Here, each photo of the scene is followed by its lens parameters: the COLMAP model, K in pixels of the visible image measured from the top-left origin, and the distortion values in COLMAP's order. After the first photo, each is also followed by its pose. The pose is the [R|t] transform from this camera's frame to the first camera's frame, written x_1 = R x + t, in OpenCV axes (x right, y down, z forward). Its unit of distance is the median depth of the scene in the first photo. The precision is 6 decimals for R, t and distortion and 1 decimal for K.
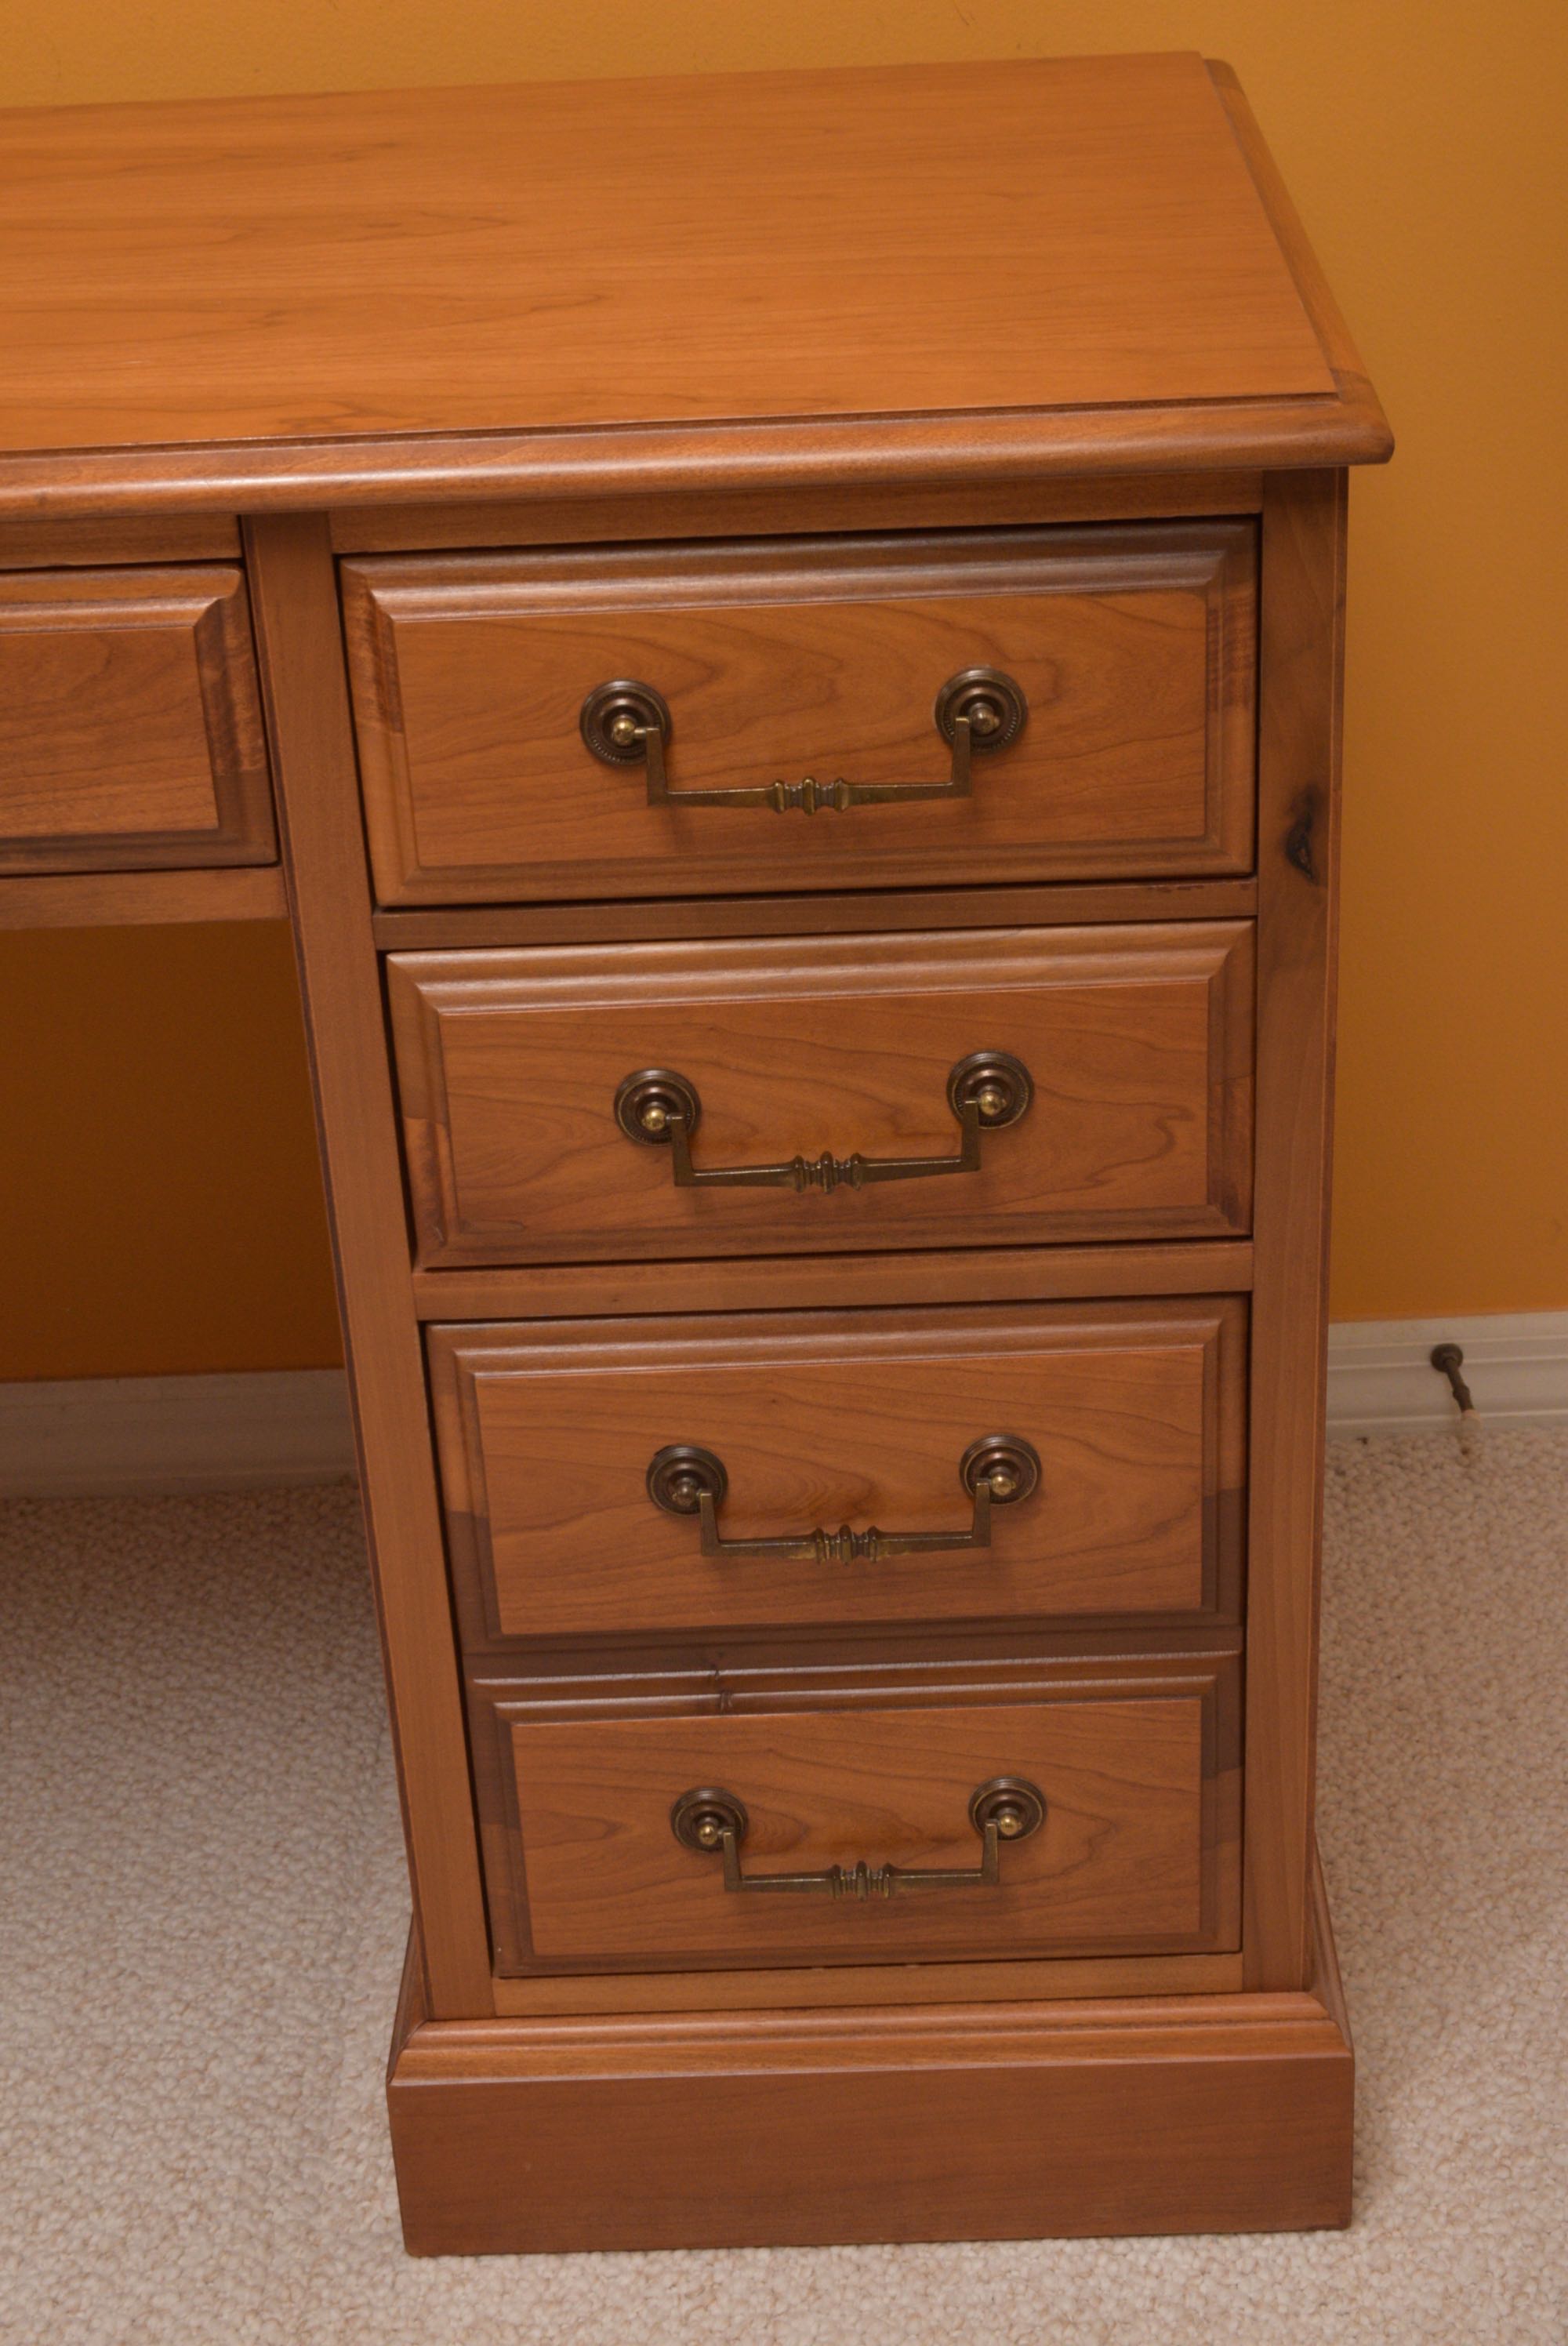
lens RADIAL K [[3690.5, 0, 779.9], [0, 3690.5, 1168.8], [0, 0, 1]] dist [-0.022309, 0.000000]
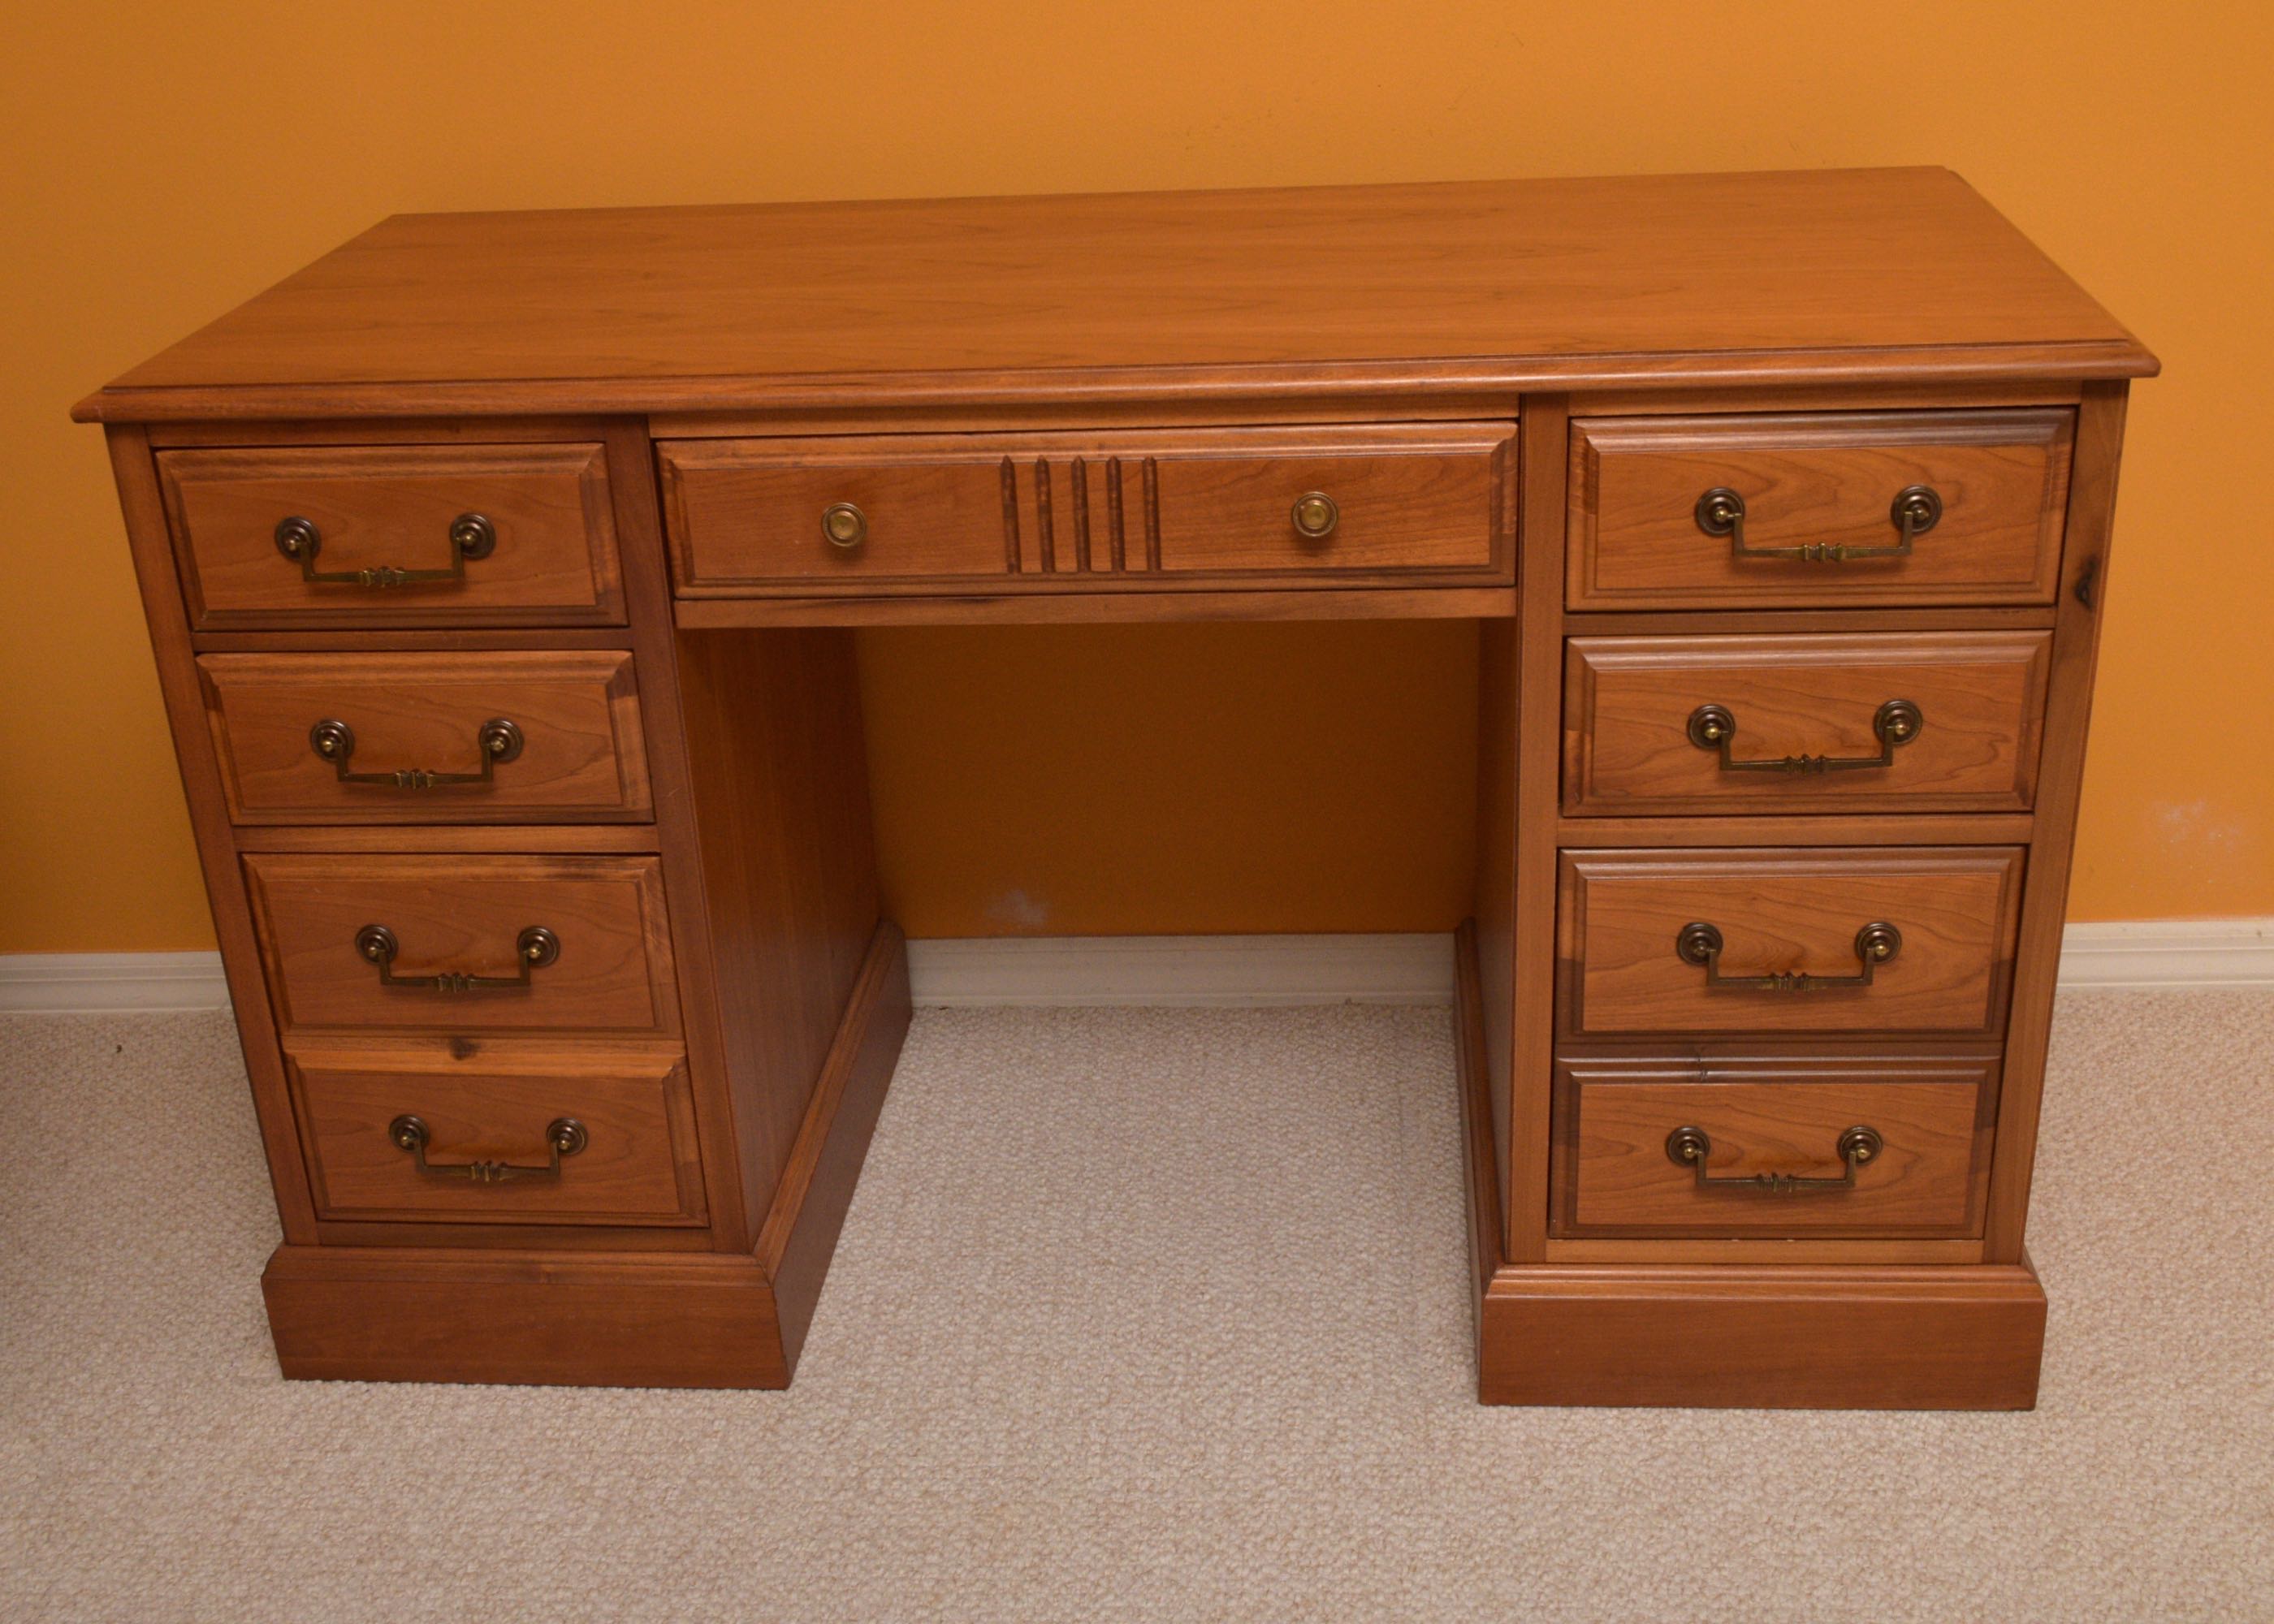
lens RADIAL K [[2480.9, 0, 1153.1], [0, 2480.9, 797.0], [0, 0, 1]] dist [-0.030149, 0.000000]
pose [[0.996895, 0.029703, -0.072930, -0.184180], [-0.033511, 0.998107, -0.051562, 0.076331], [0.071260, 0.053846, 0.996003, -0.197734]]
